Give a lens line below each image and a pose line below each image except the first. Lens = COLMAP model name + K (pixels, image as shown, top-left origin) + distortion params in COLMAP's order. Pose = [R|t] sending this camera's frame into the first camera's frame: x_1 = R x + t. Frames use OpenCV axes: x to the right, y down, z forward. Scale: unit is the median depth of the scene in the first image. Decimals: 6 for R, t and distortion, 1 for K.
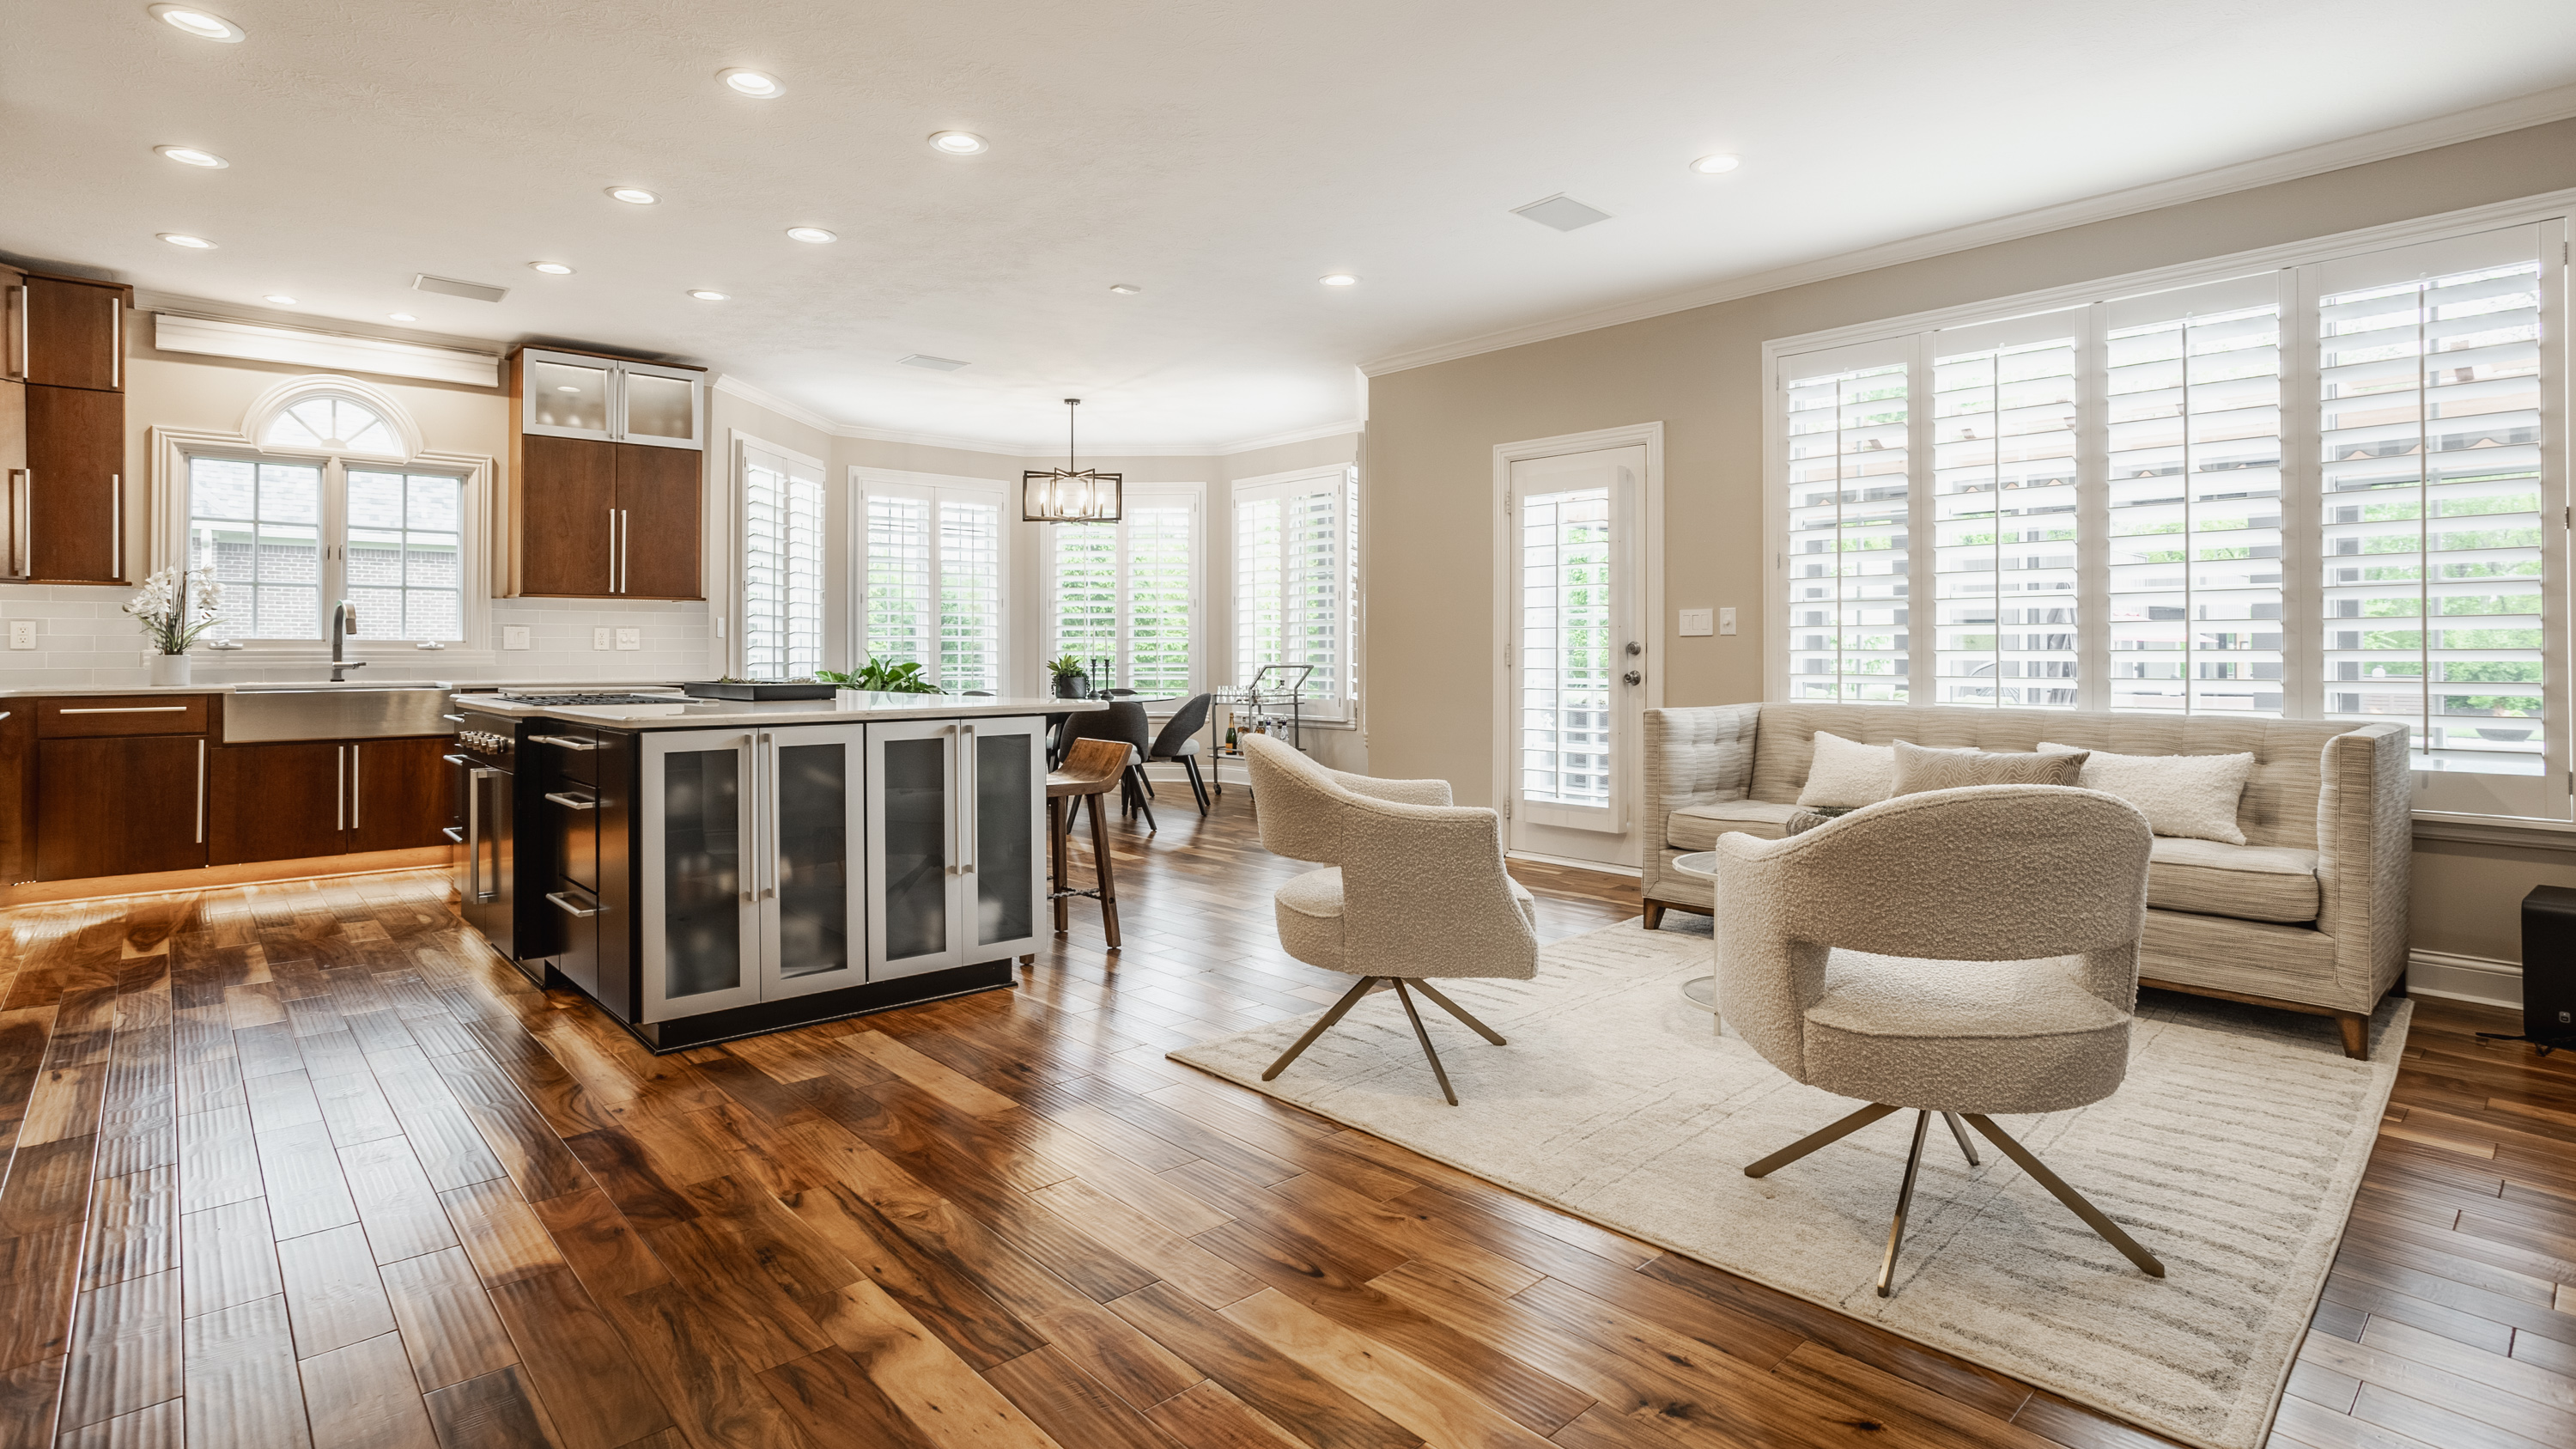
lens RADIAL K [[1301.3, 0, 1301.8], [0, 1301.3, 639.6], [0, 0, 1]] dist [-0.045065, 0.033091]
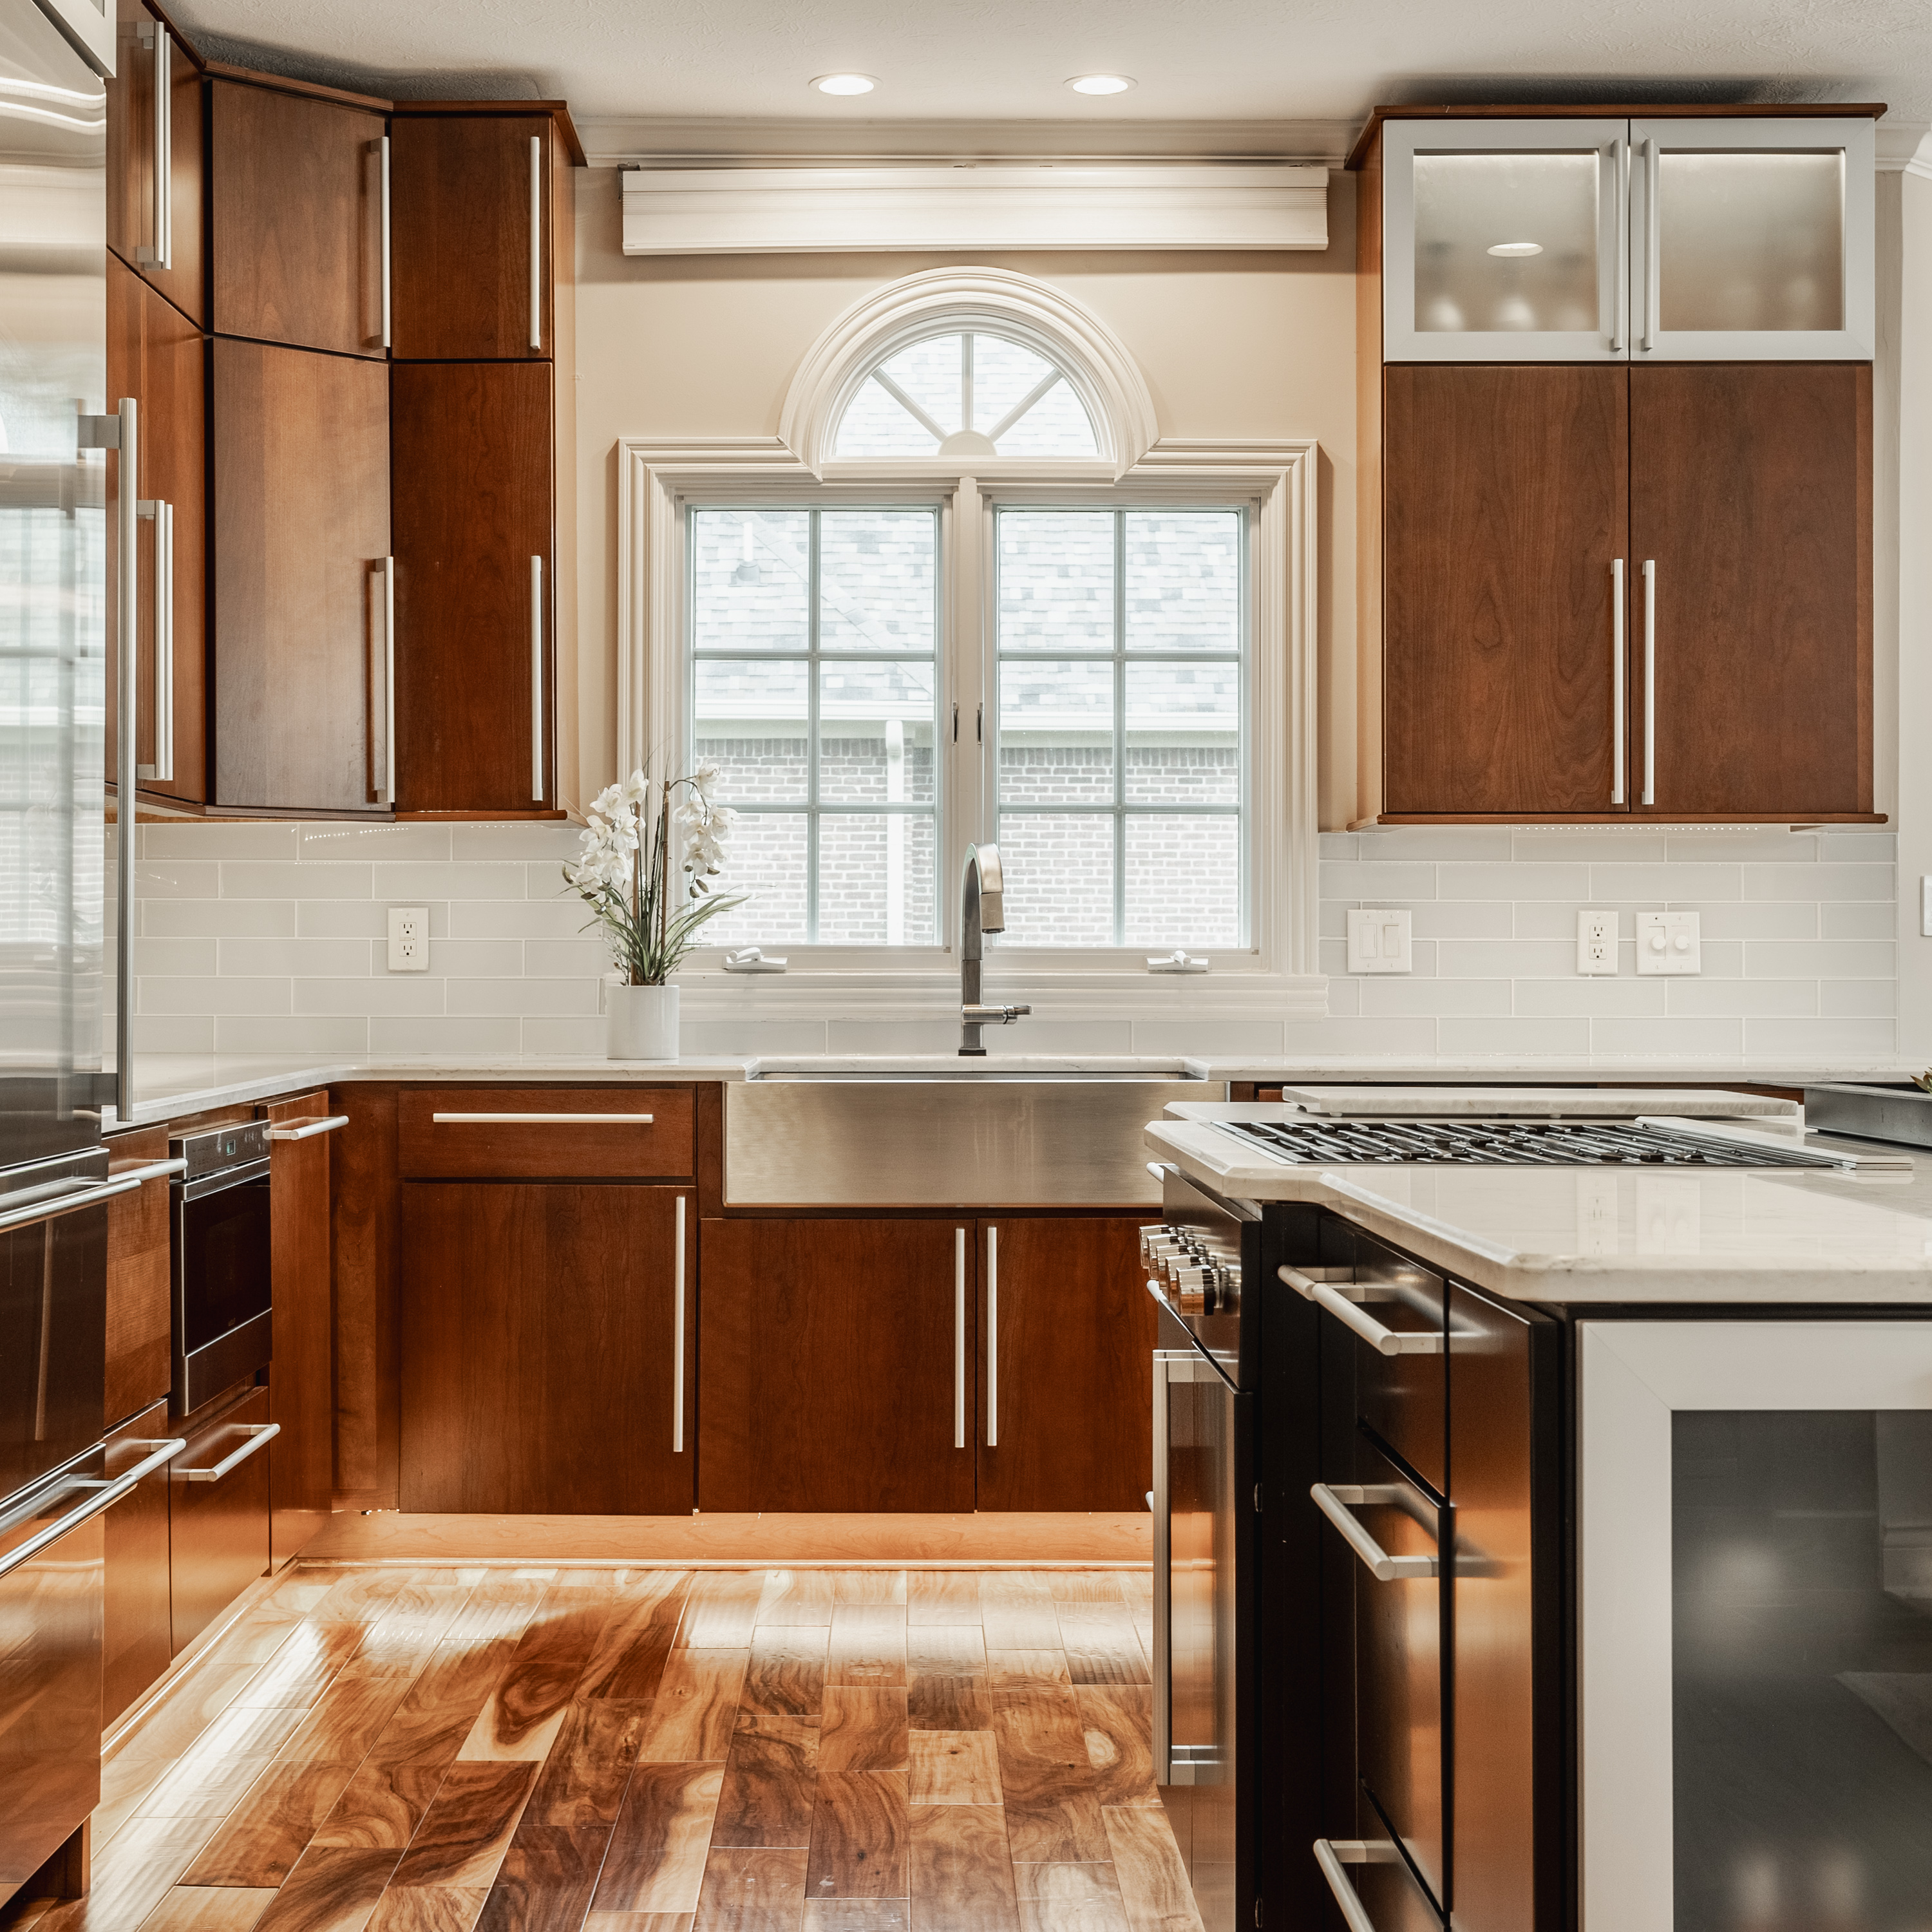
lens RADIAL K [[3299.4, 0, 843.3], [0, 3299.4, 935.8], [0, 0, 1]] dist [0.002937, -0.014597]
pose [[0.733407, -0.006412, -0.679760, -0.108337], [0.004473, 0.999979, -0.004606, 0.001212], [0.679776, 0.000337, 0.733420, 0.254997]]
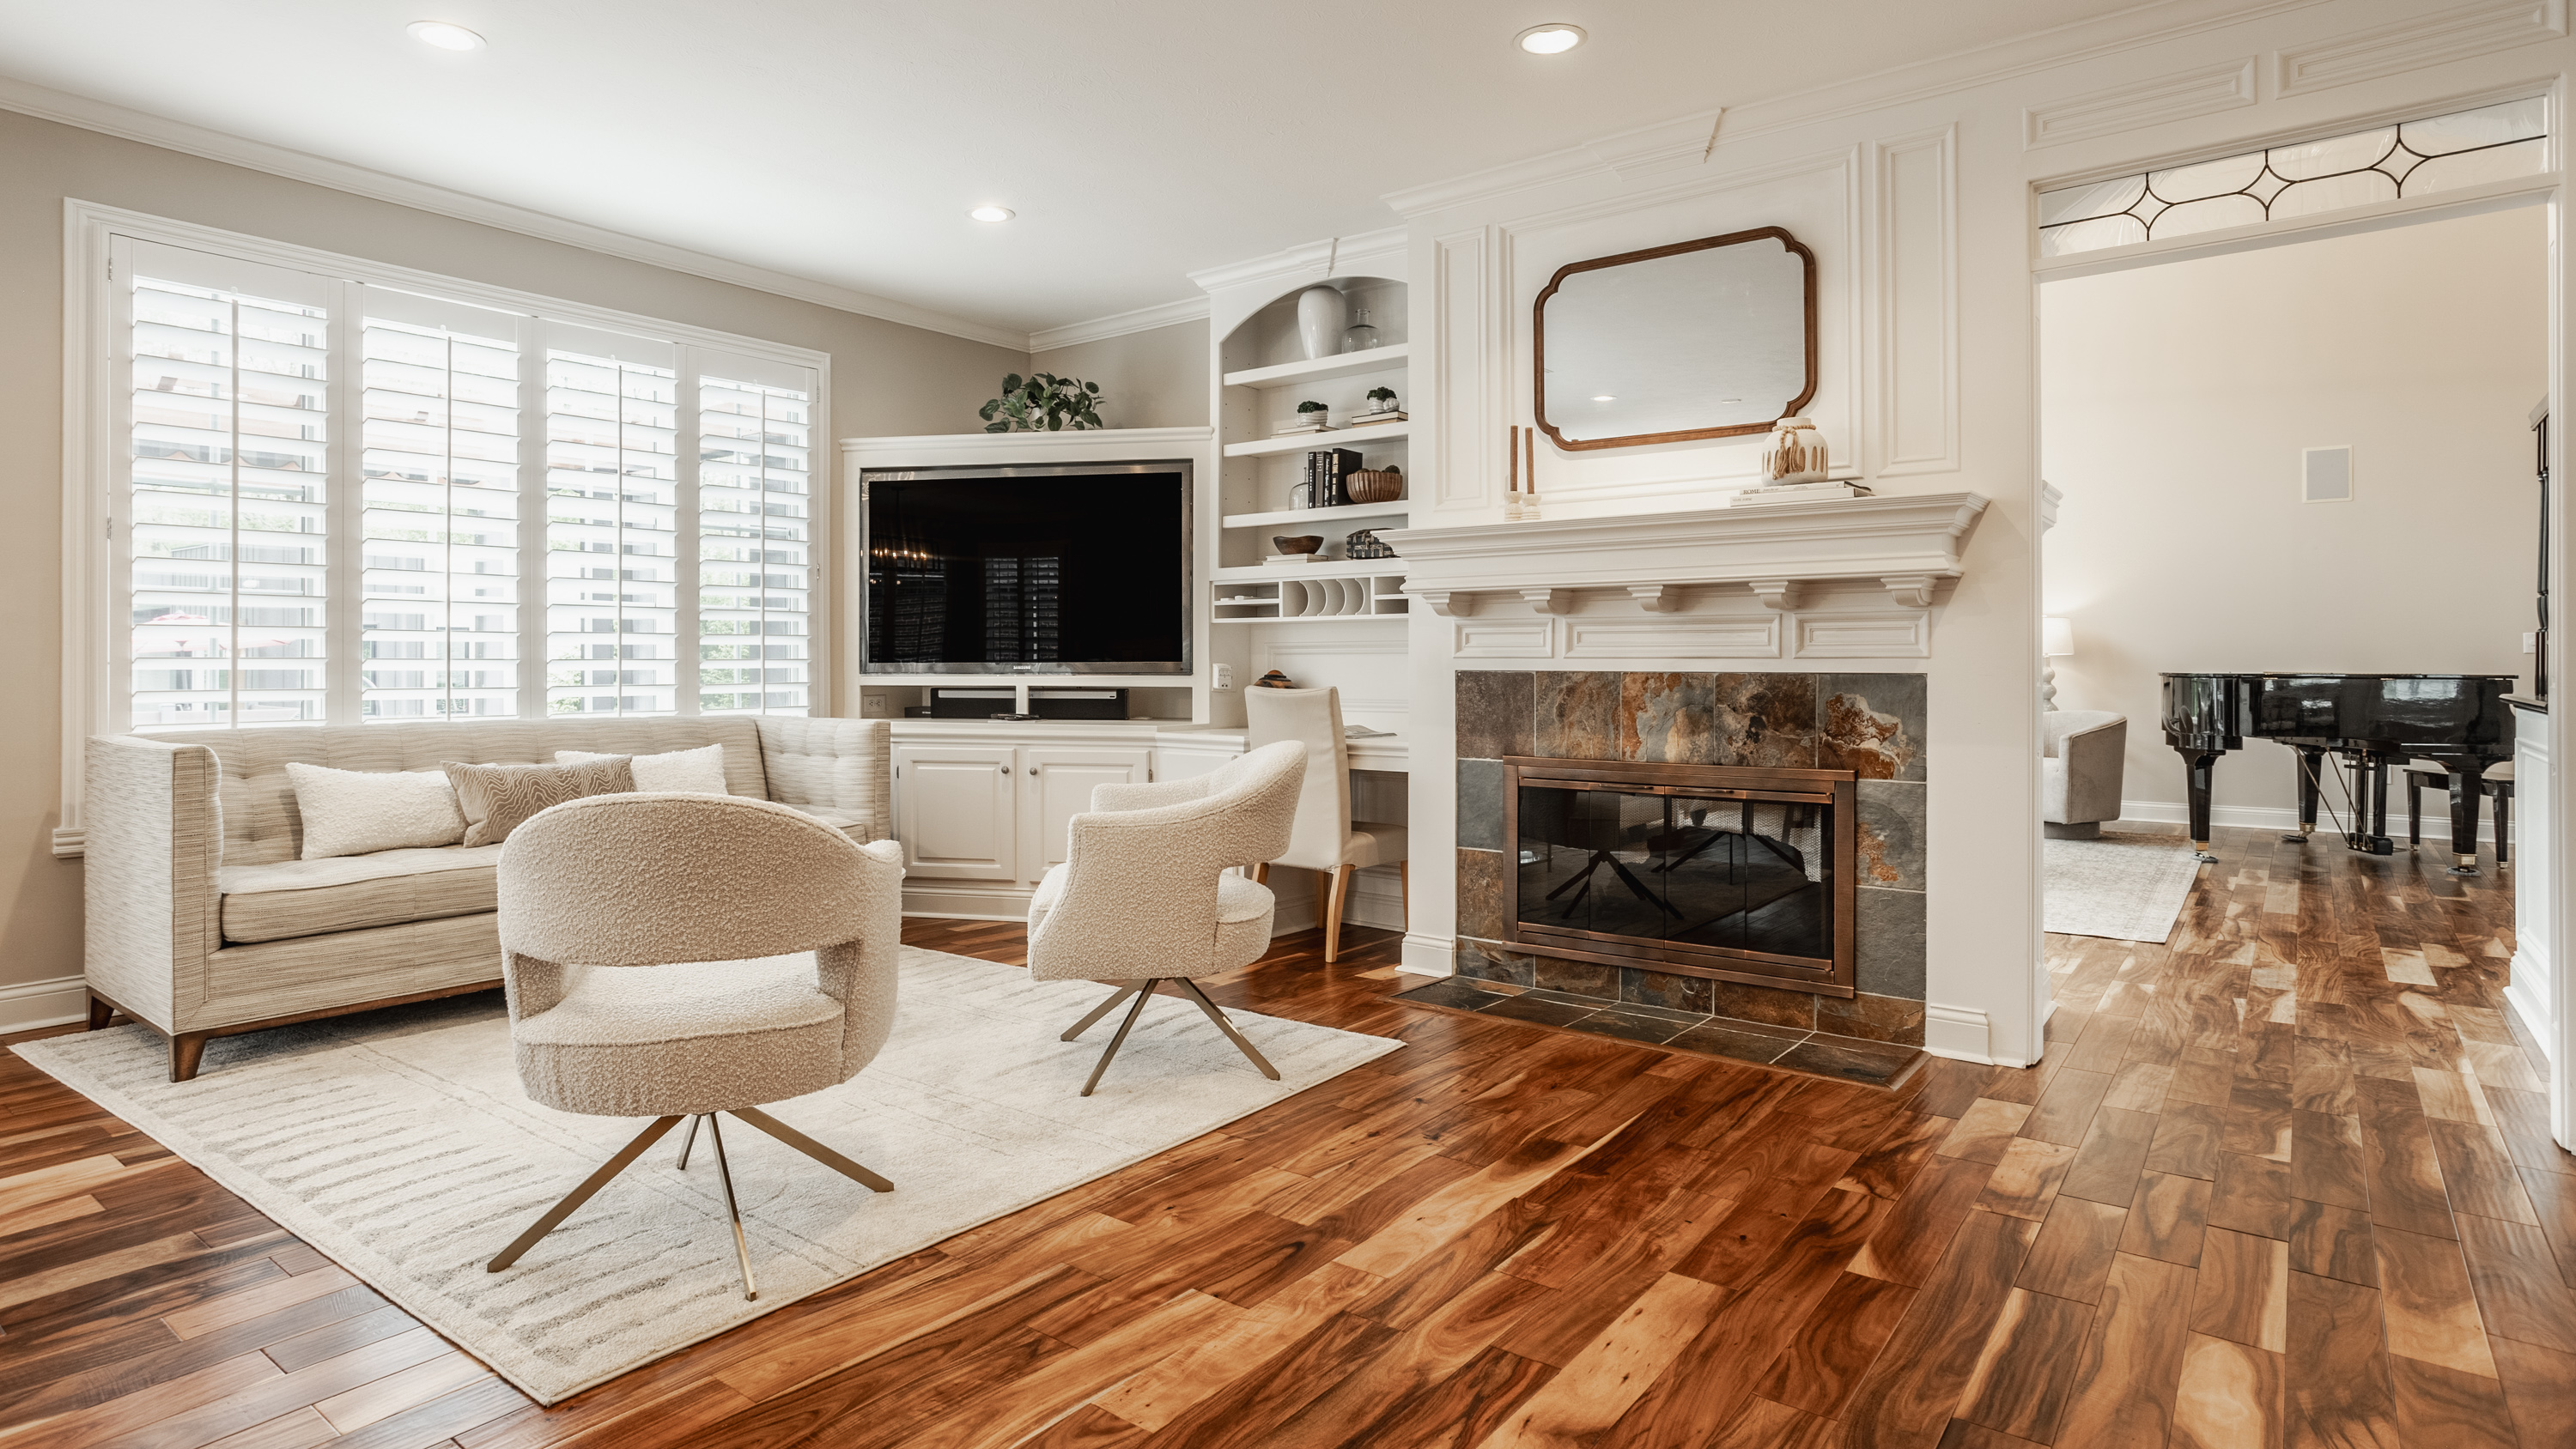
lens RADIAL K [[1412.5, 0, 1275.9], [0, 1412.5, 656.7], [0, 0, 1]] dist [-0.050083, 0.050765]
pose [[-0.199665, 0.002099, 0.979862, -0.435365], [-0.010336, 0.999938, -0.004248, 0.003477], [-0.979810, -0.010977, -0.199631, 0.486112]]
